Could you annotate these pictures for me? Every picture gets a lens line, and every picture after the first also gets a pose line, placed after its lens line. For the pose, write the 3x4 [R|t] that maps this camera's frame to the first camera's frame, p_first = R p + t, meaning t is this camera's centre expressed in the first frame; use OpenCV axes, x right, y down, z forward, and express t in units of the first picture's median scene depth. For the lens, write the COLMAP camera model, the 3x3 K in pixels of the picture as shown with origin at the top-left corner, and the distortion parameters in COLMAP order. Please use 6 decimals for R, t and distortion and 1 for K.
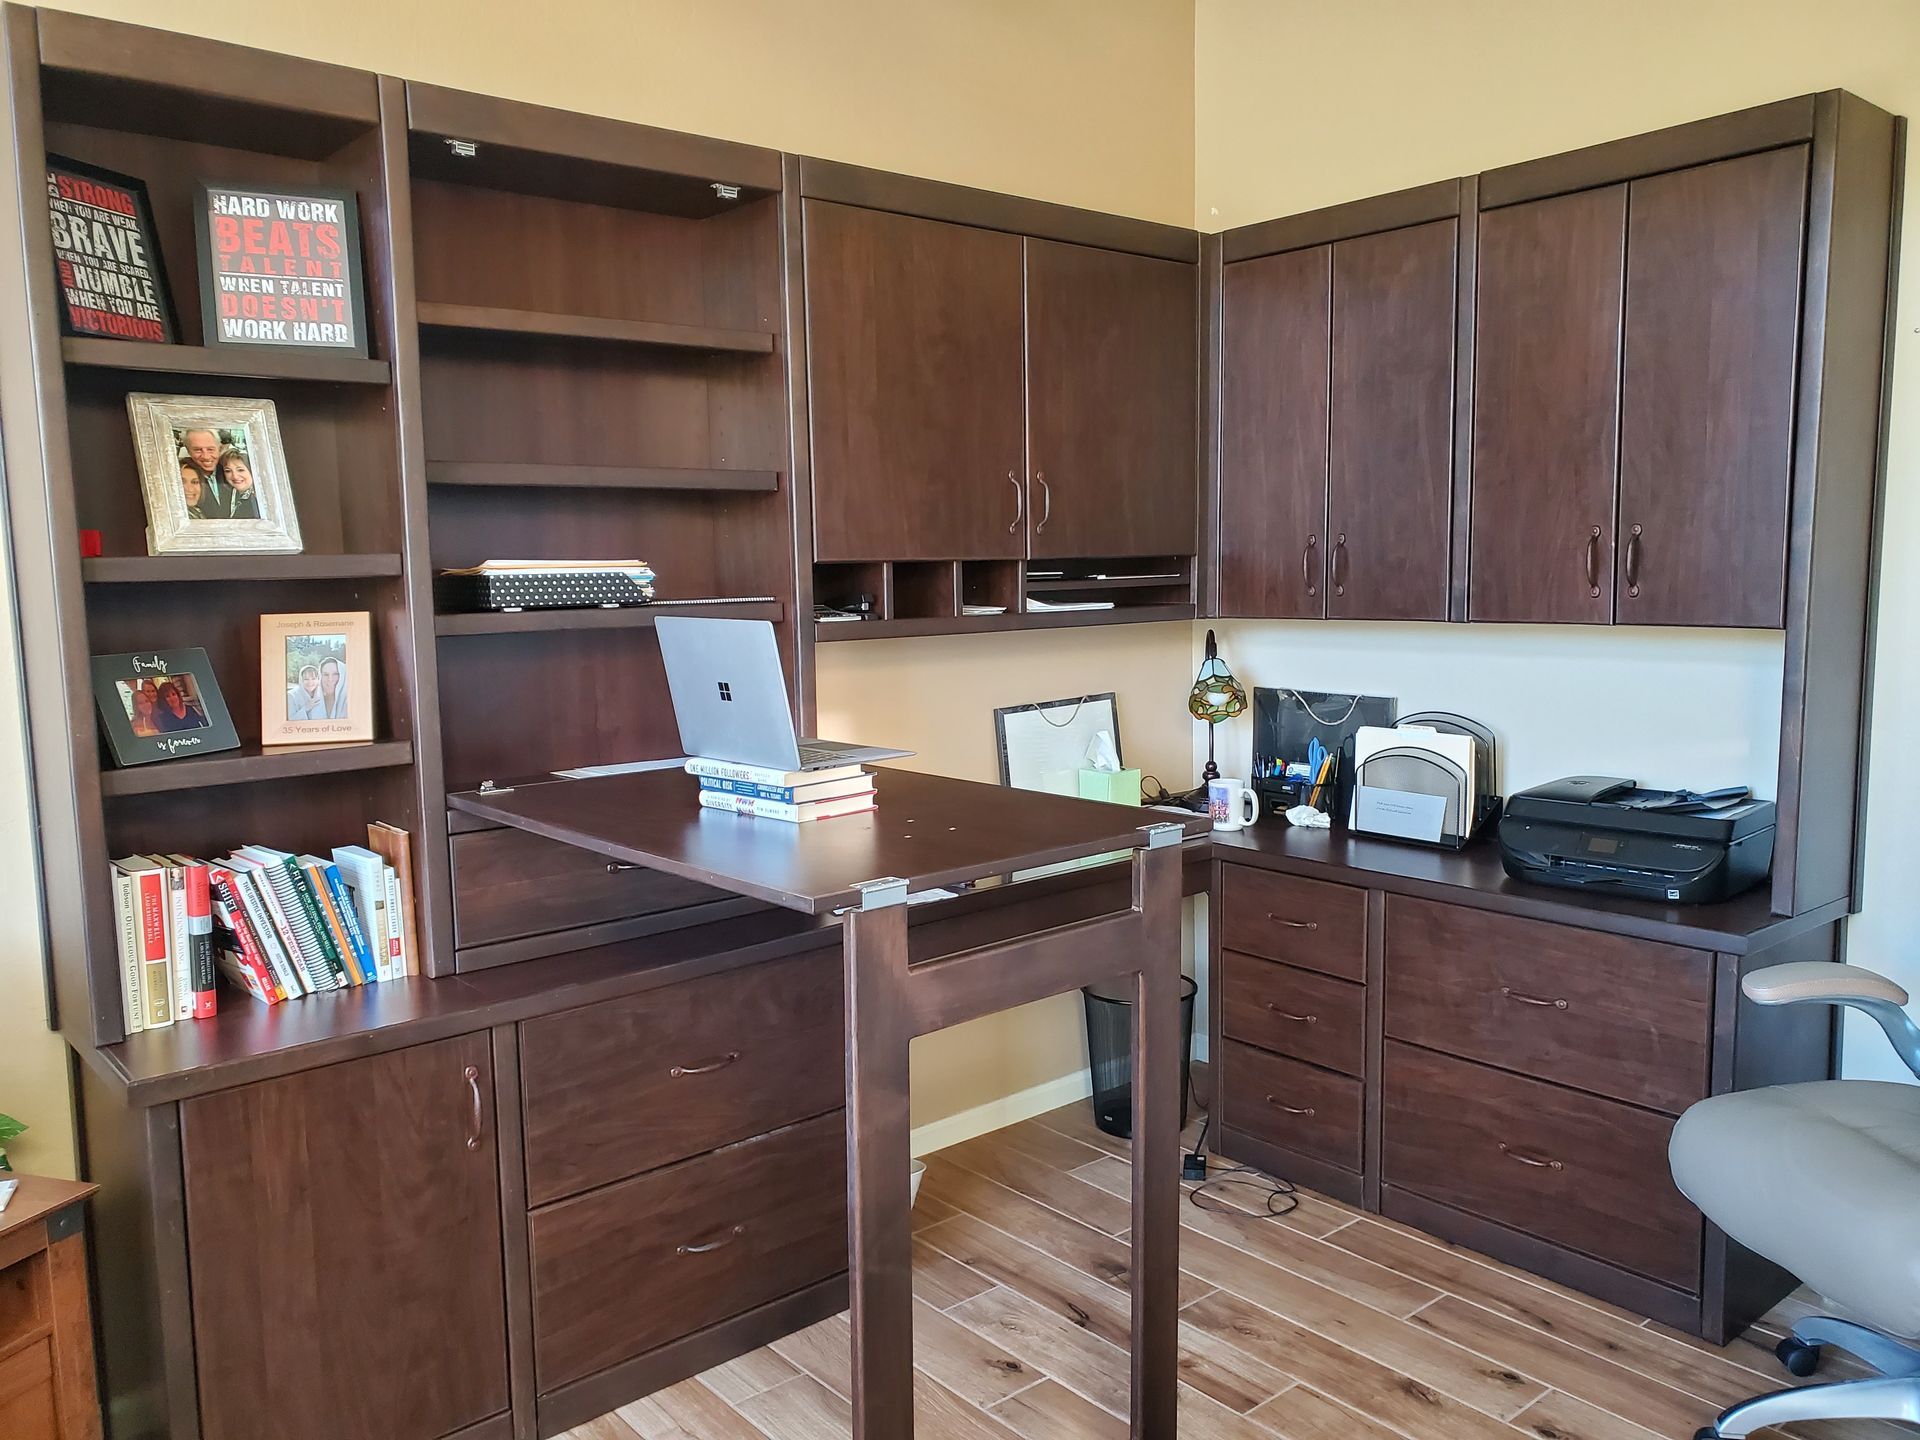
lens RADIAL K [[1493.4, 0, 967.6], [0, 1493.4, 753.8], [0, 0, 1]] dist [0.064081, 0.000582]
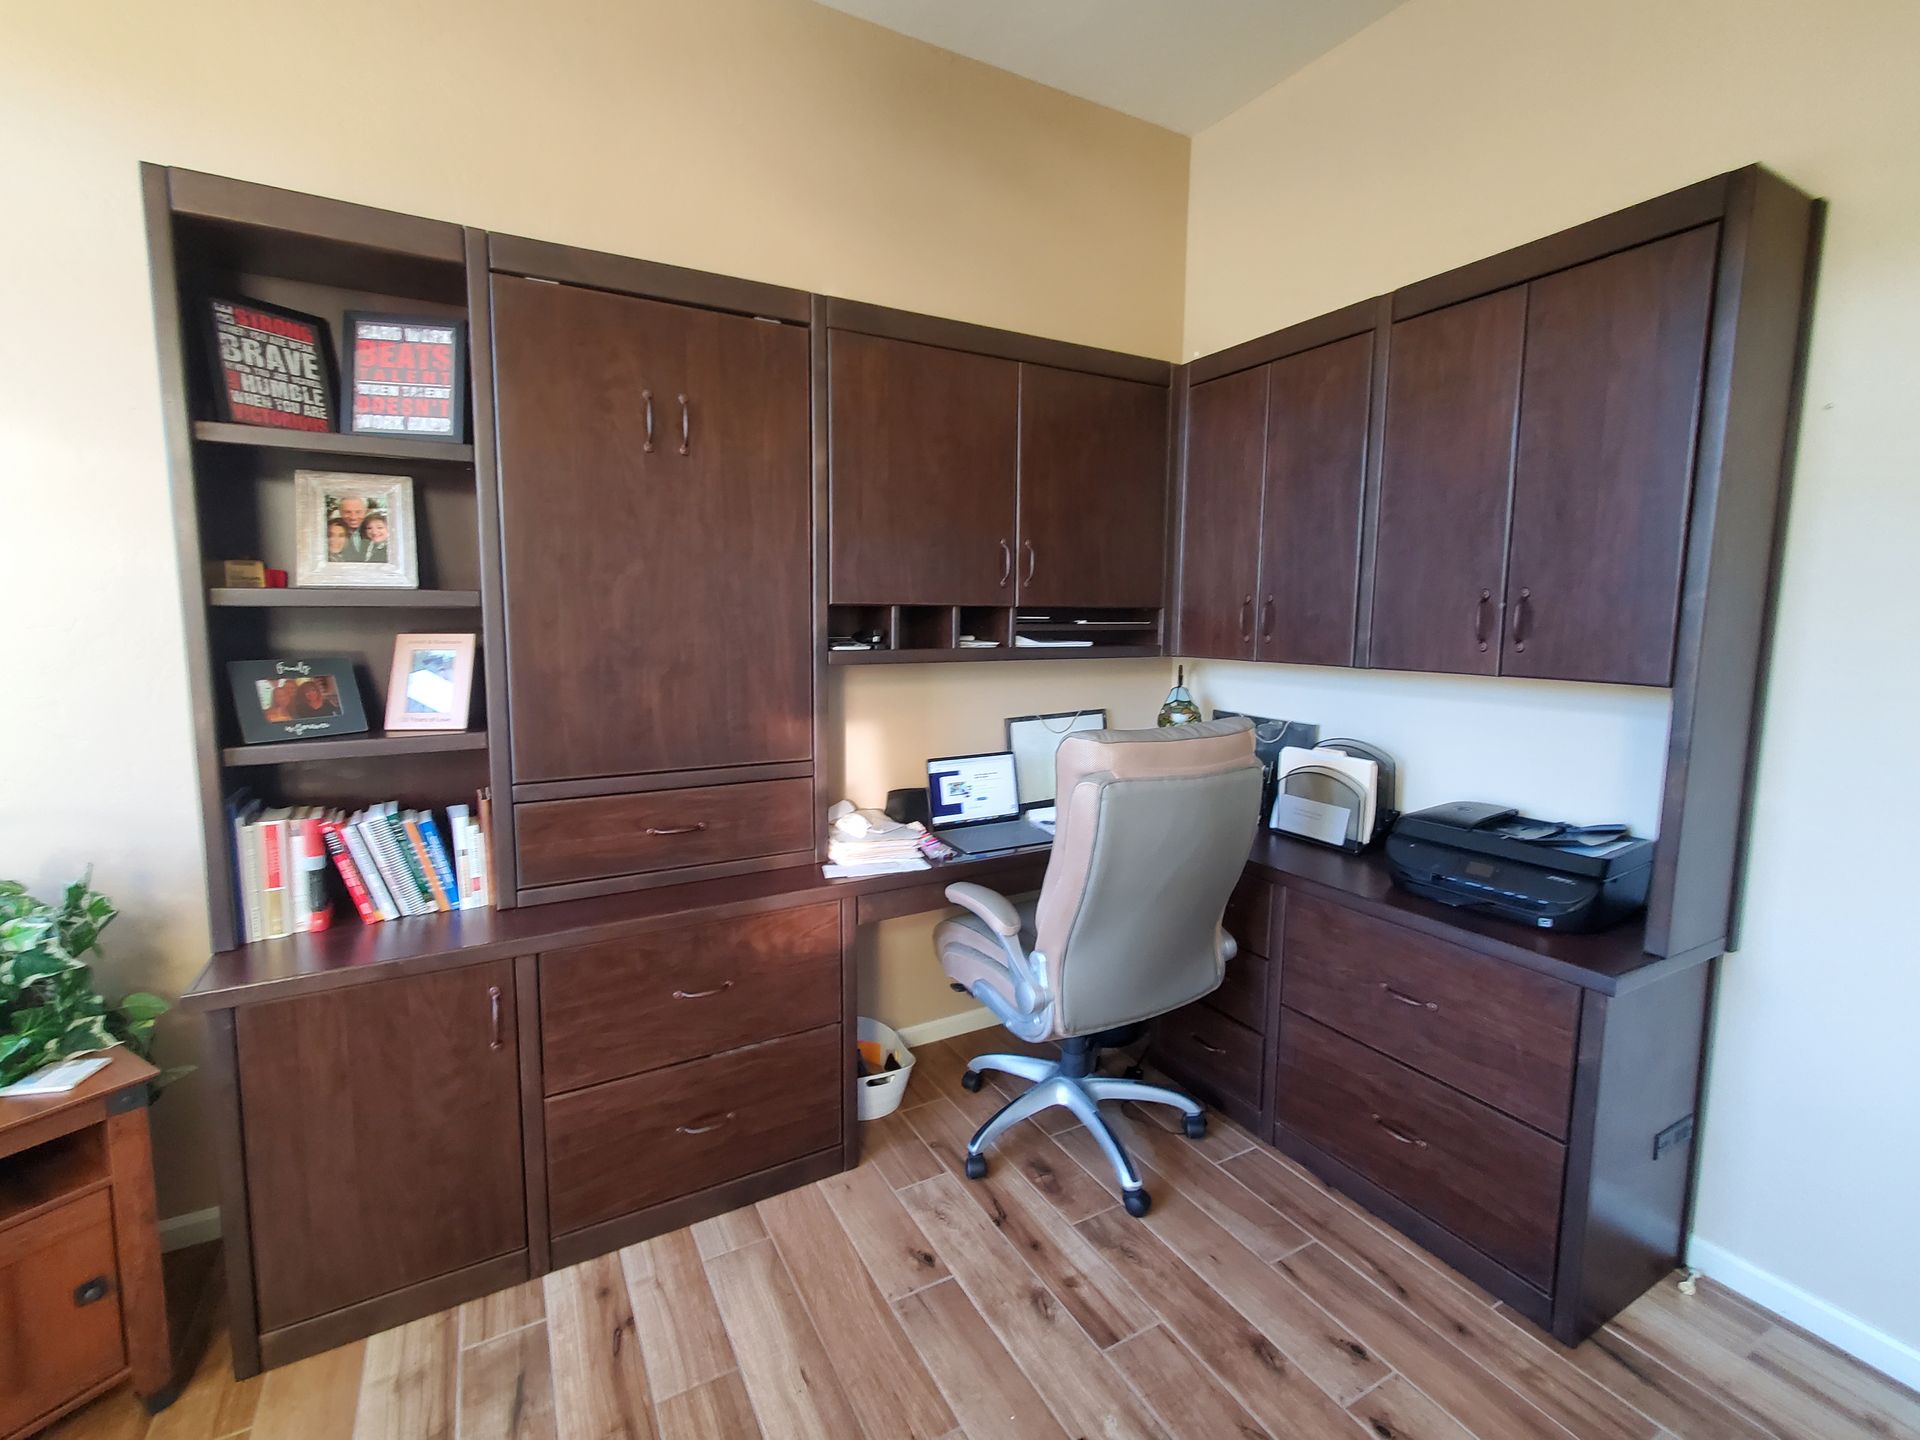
lens RADIAL K [[836.2, 0, 960.0], [0, 836.2, 720.0], [0, 0, 1]] dist [0.020865, -0.000287]
pose [[0.979323, 0.047262, -0.196704, 0.171225], [-0.048022, 0.998846, 0.000908, -0.036590], [0.196520, 0.008557, 0.980463, 0.327836]]
